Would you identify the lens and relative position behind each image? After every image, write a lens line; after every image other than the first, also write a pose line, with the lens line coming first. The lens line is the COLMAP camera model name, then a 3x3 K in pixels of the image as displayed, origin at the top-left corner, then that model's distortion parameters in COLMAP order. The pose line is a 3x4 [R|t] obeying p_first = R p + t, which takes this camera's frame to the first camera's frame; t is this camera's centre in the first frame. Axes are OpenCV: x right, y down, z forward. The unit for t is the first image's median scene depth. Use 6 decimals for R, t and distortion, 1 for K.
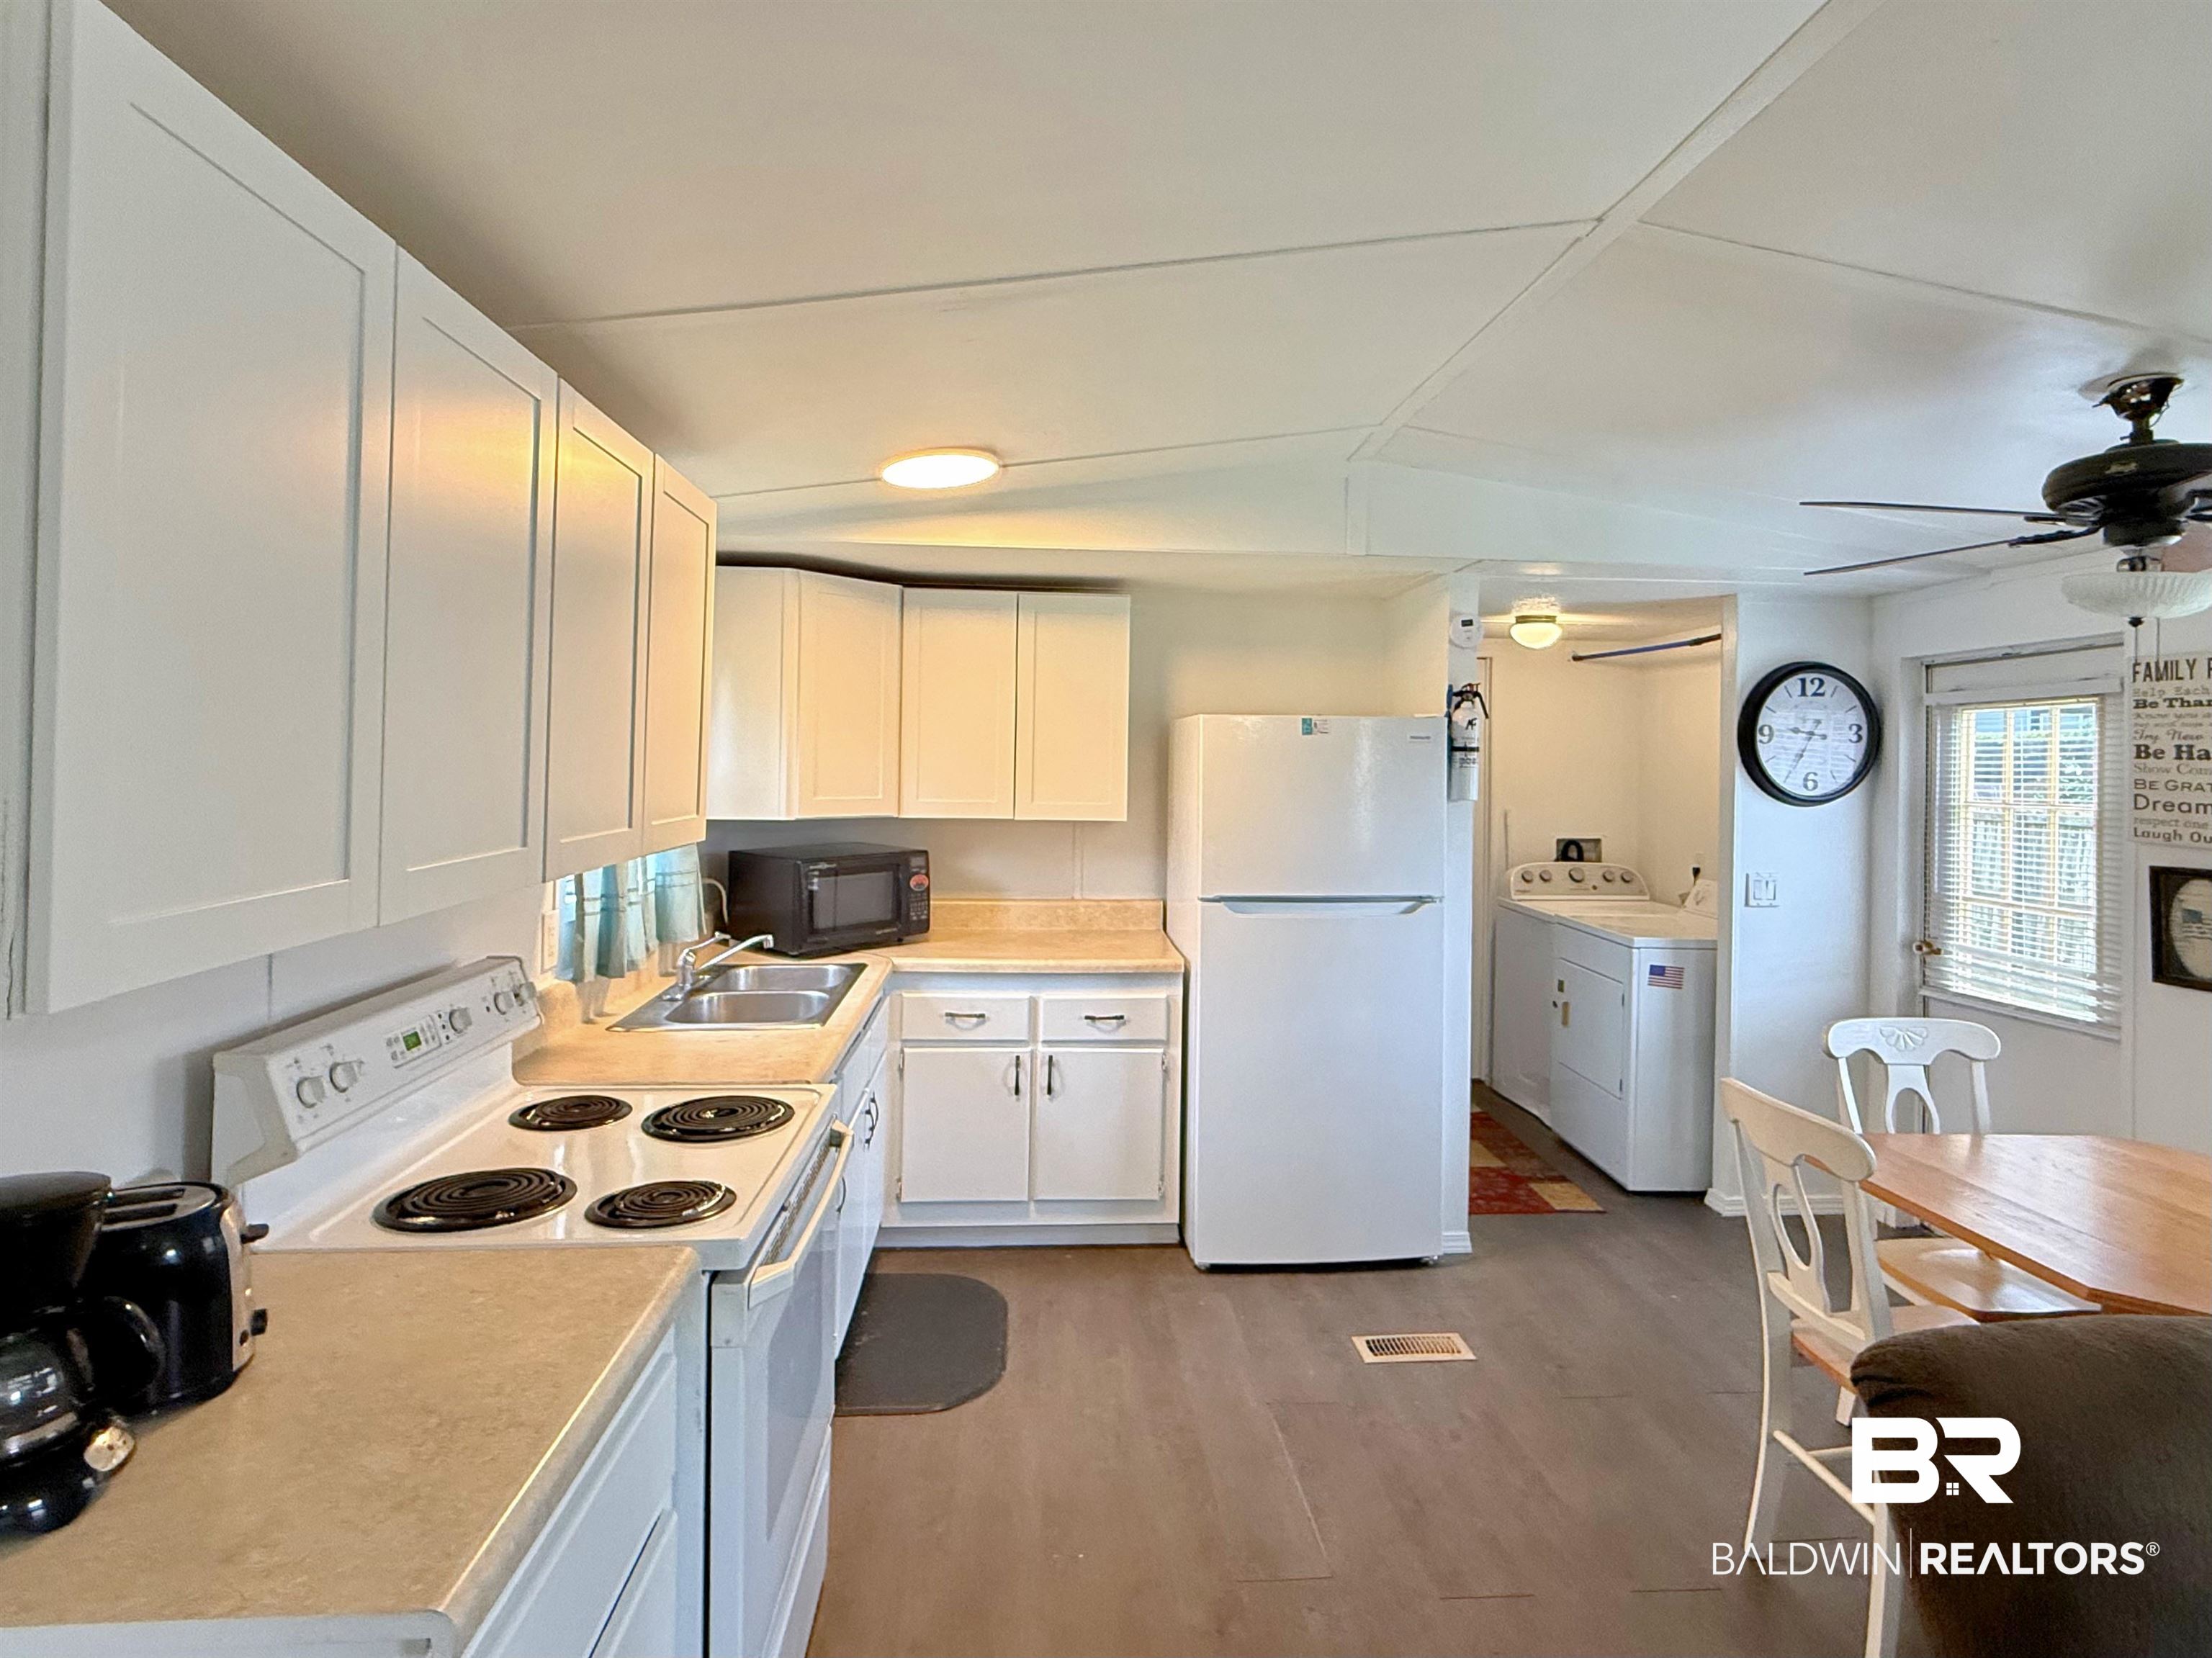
lens RADIAL K [[1214.9, 0, 1112.1], [0, 1214.9, 742.0], [0, 0, 1]] dist [0.000455, -0.000395]
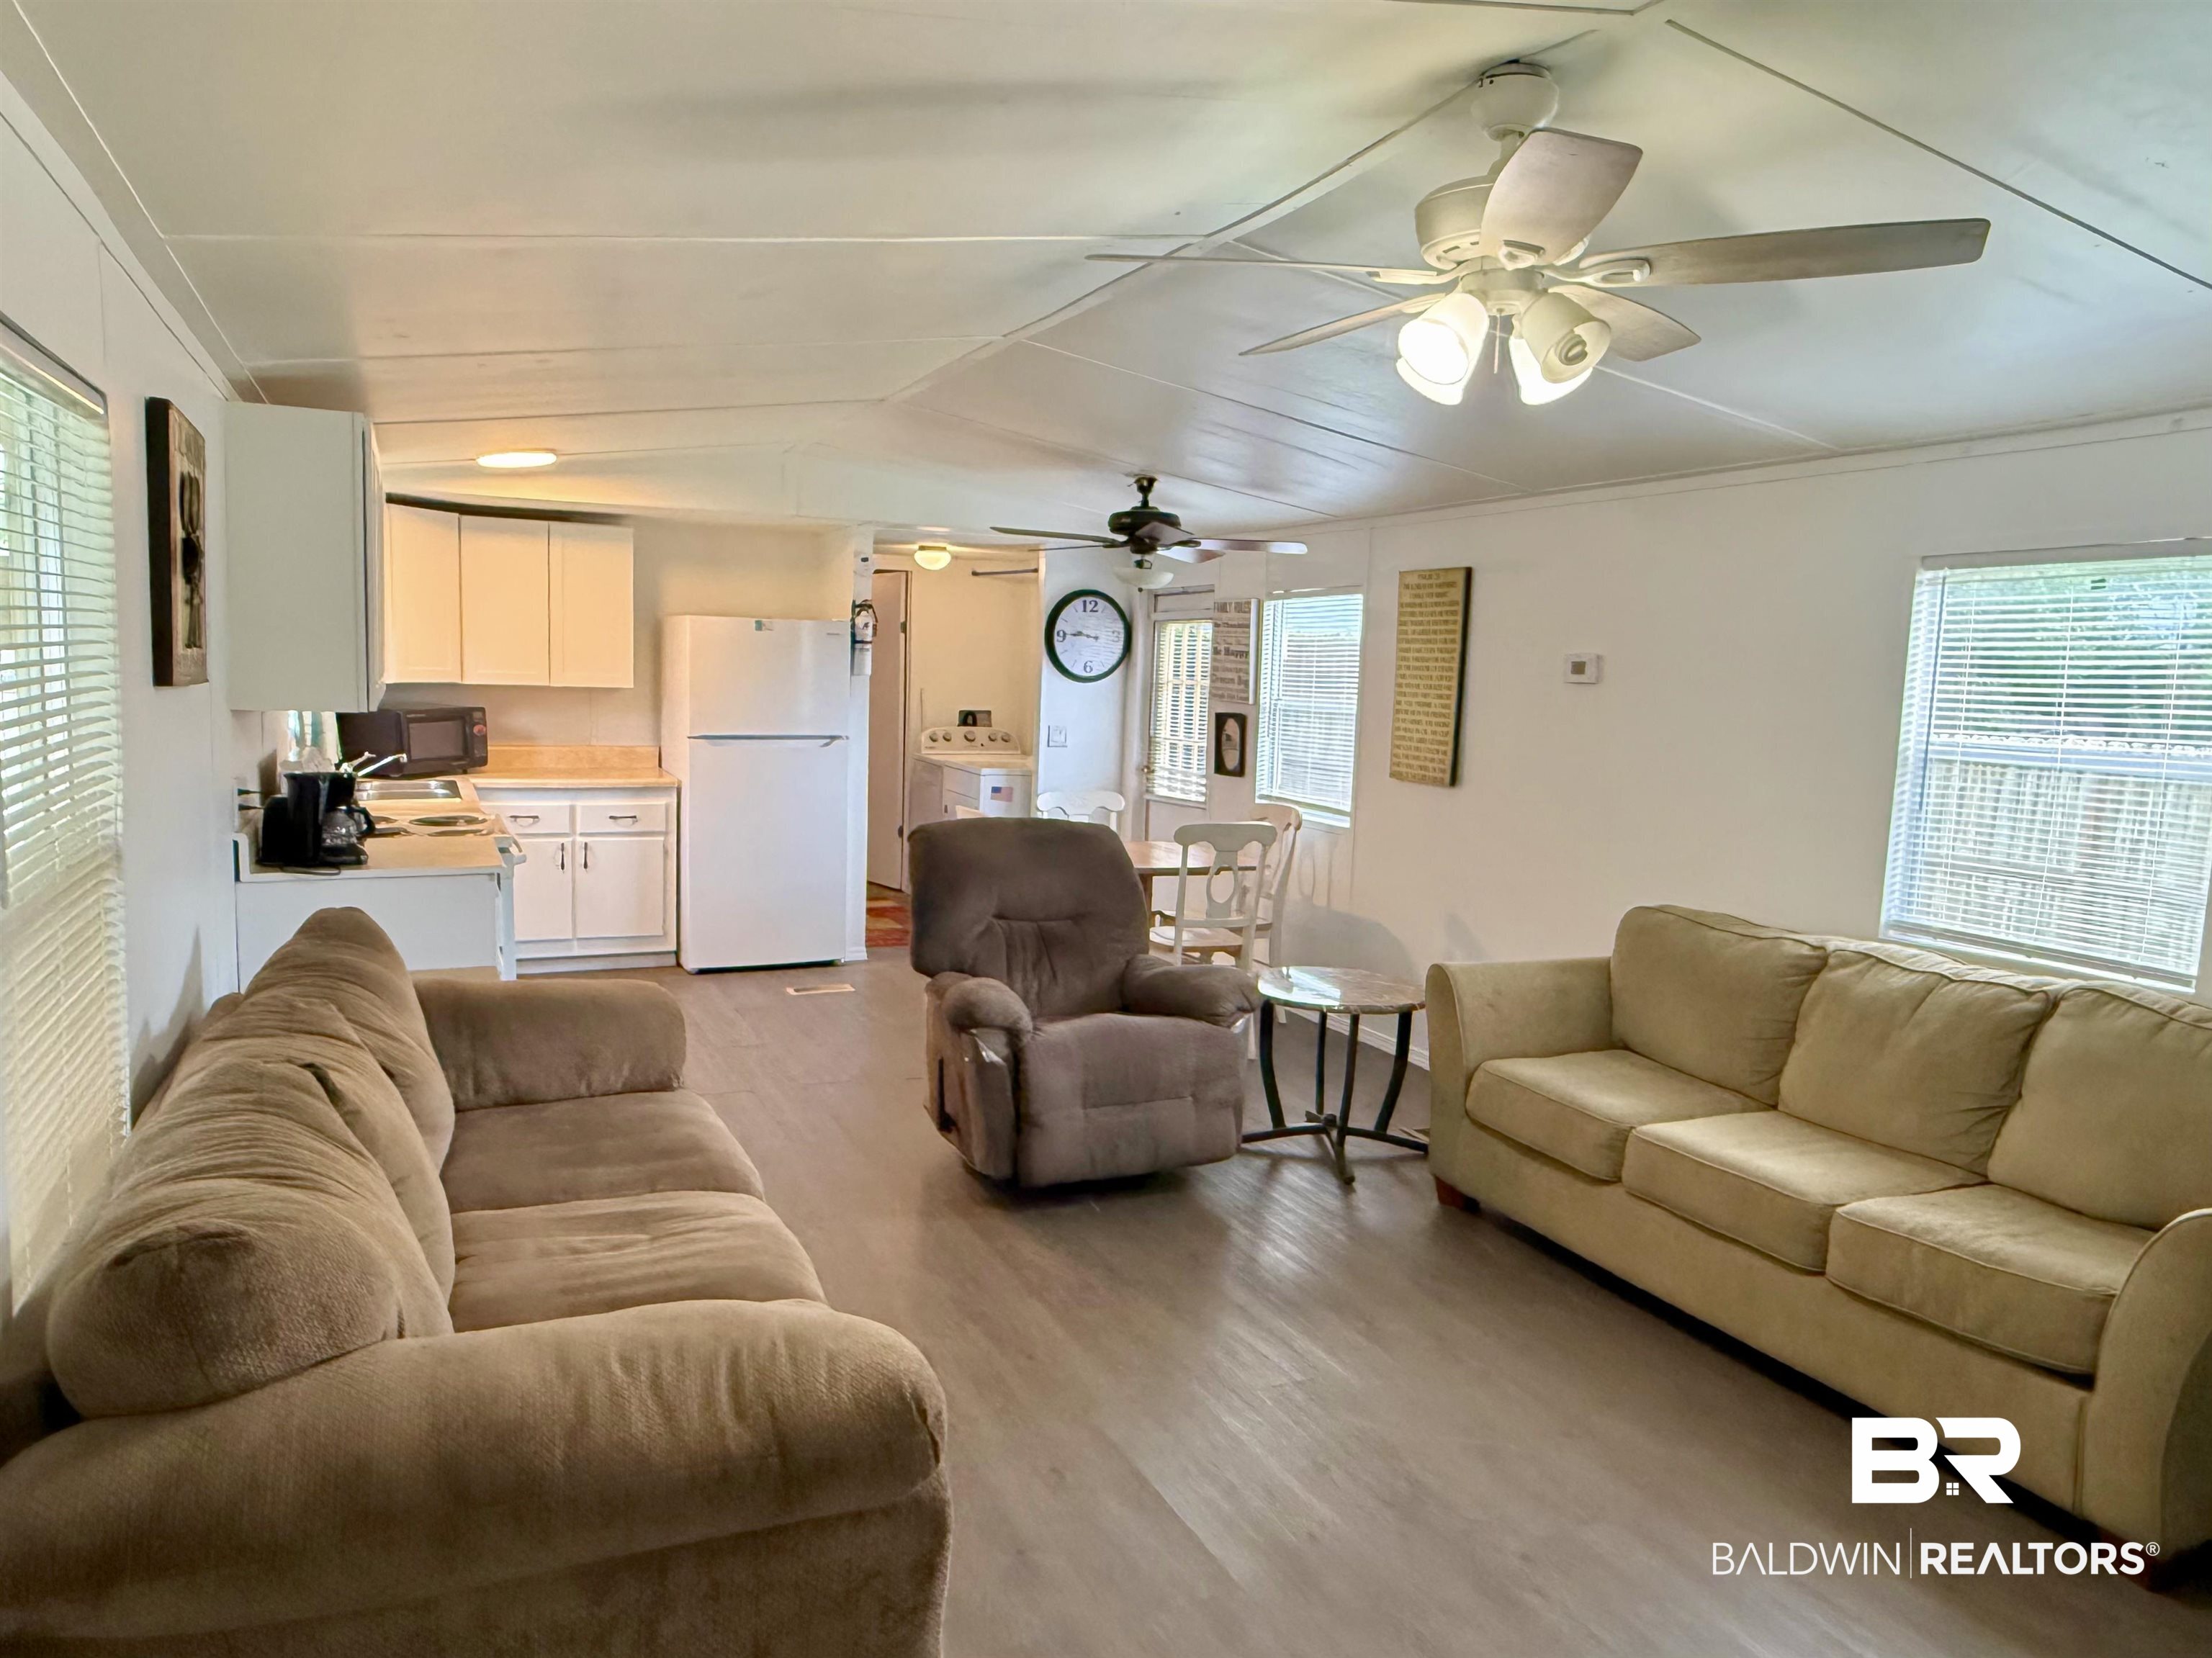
lens RADIAL K [[1451.3, 0, 1104.5], [0, 1451.3, 814.3], [0, 0, 1]] dist [-0.001433, 0.000077]
pose [[0.932936, -0.022957, 0.359309, -0.094547], [-0.023845, 0.991834, 0.125284, -0.015645], [-0.359251, -0.125449, 0.924771, -0.863885]]
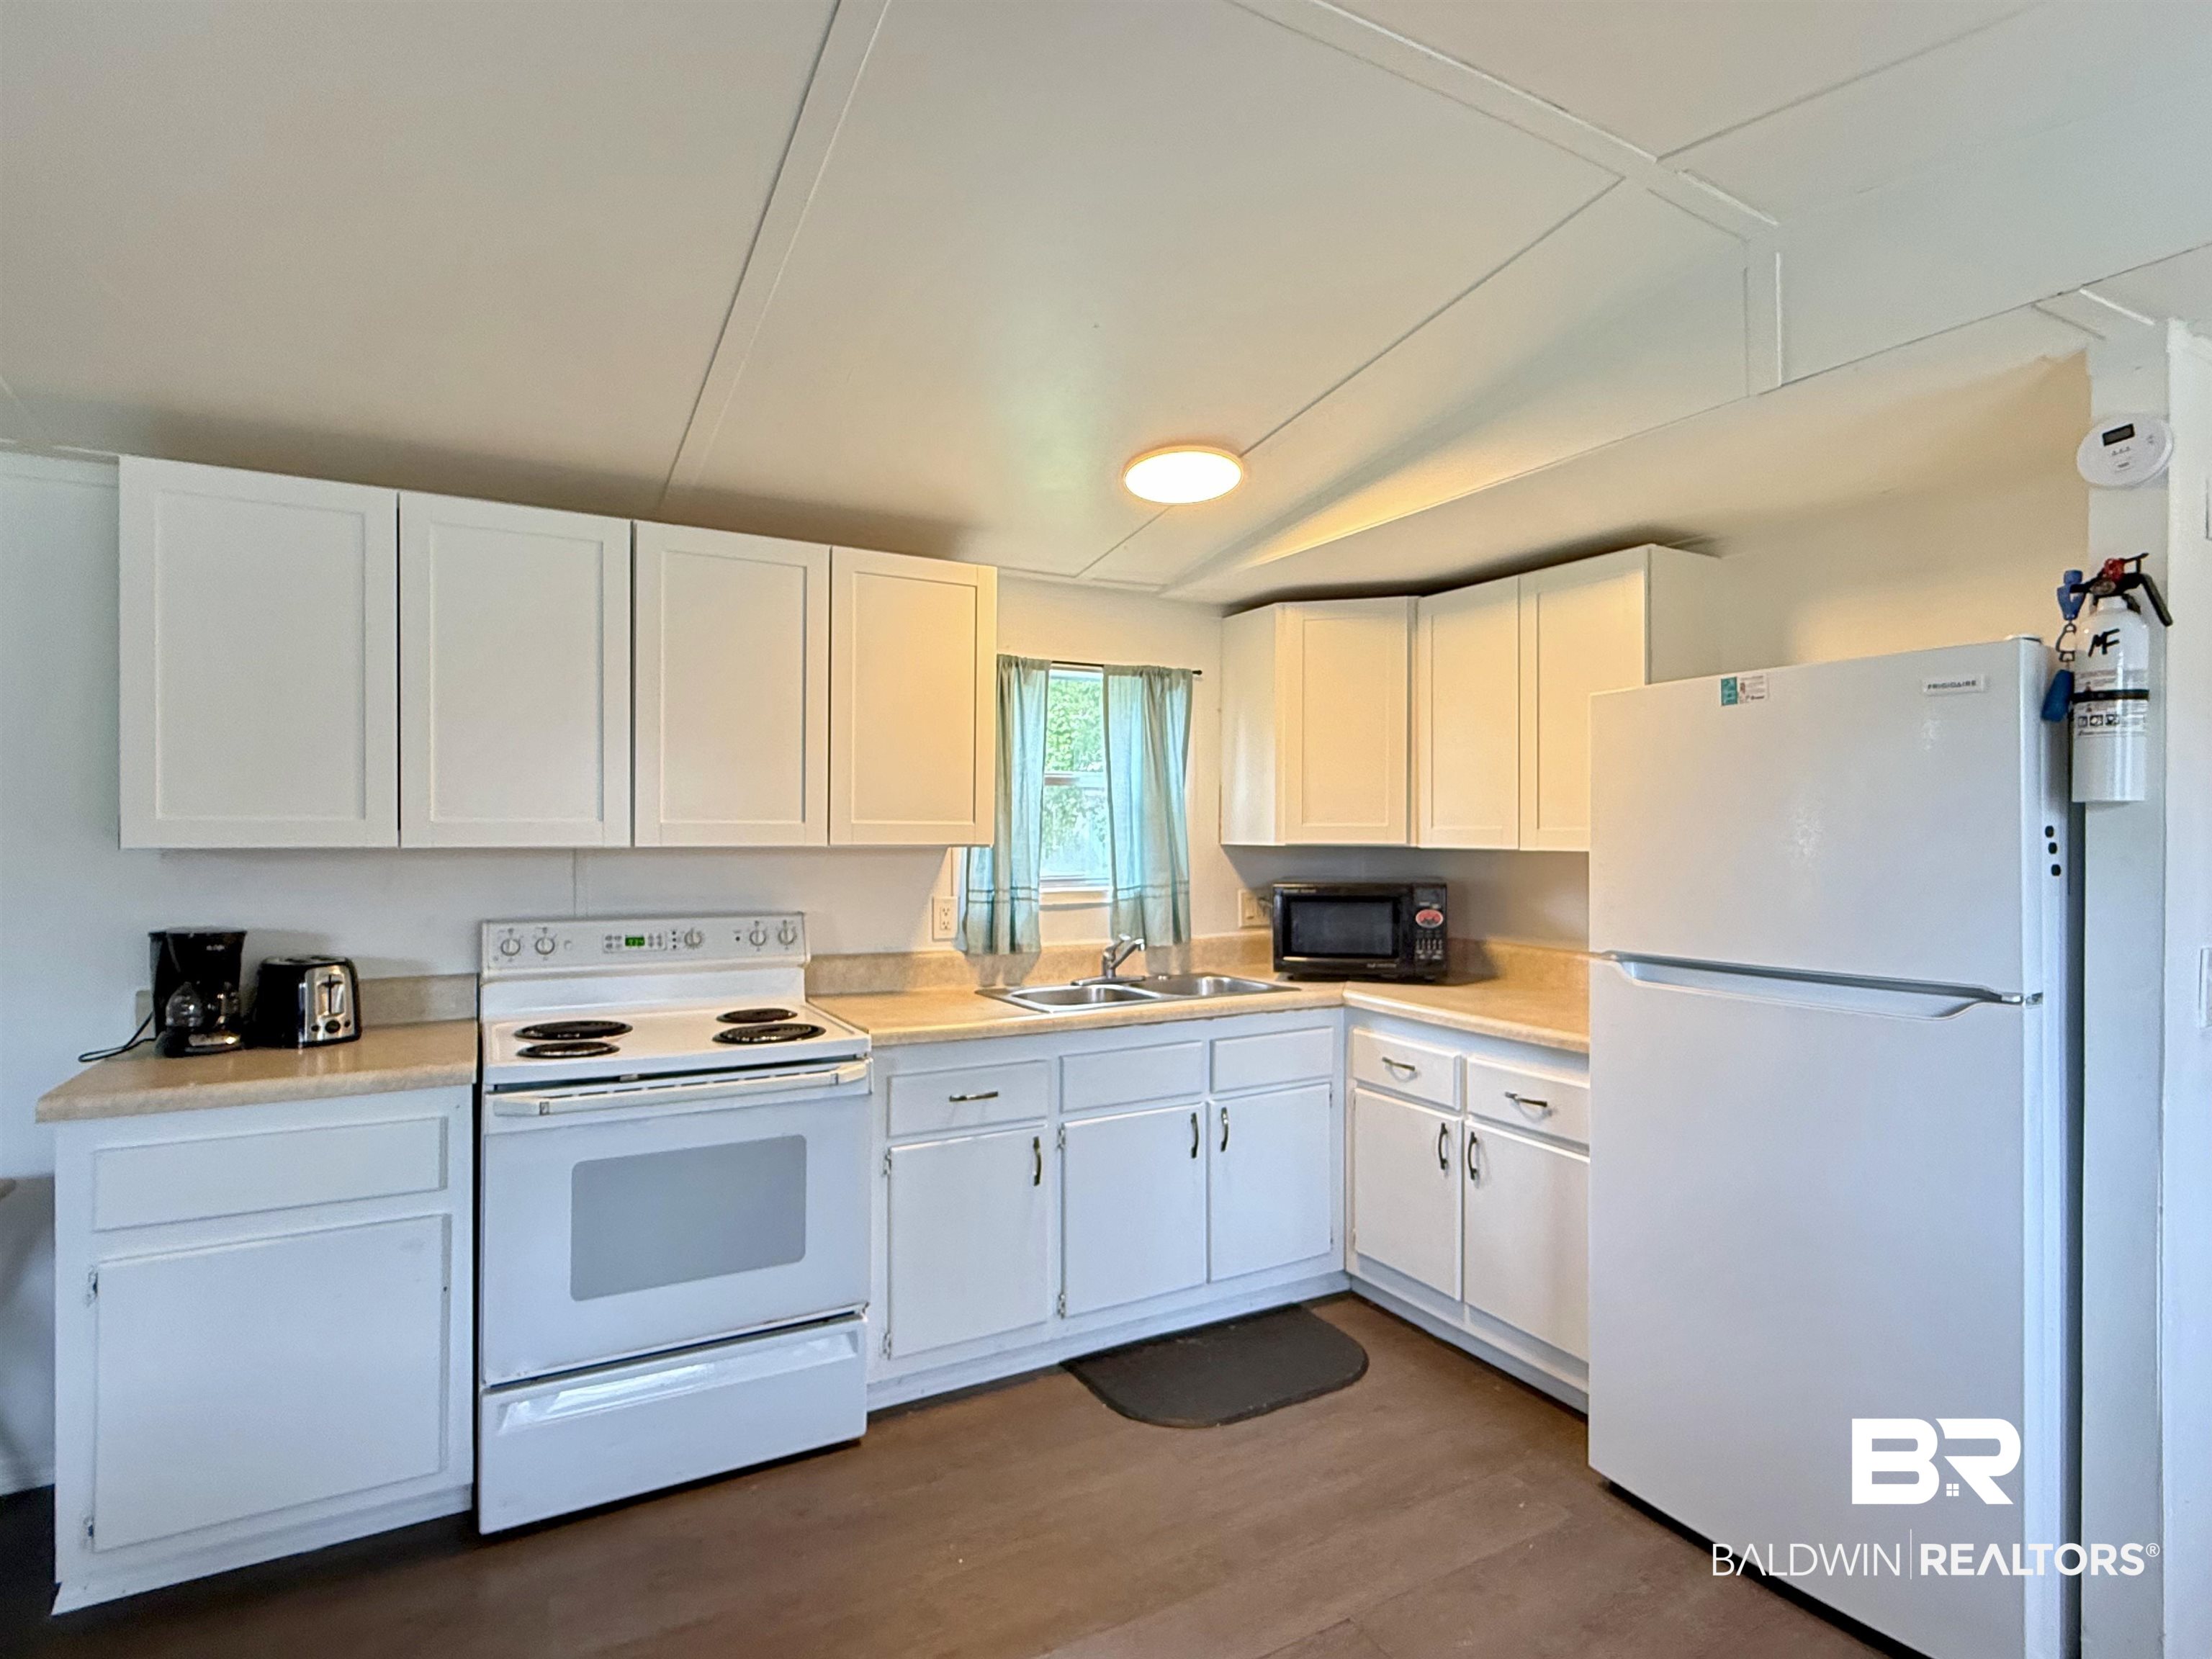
lens RADIAL K [[1121.4, 0, 1106.0], [0, 1121.4, 829.5], [0, 0, 1]] dist [0.001377, 0.000249]
pose [[0.419808, -0.015929, -0.907473, 0.526698], [0.015883, 0.999822, -0.010202, 0.056533], [0.907474, -0.010130, 0.419986, 0.451214]]
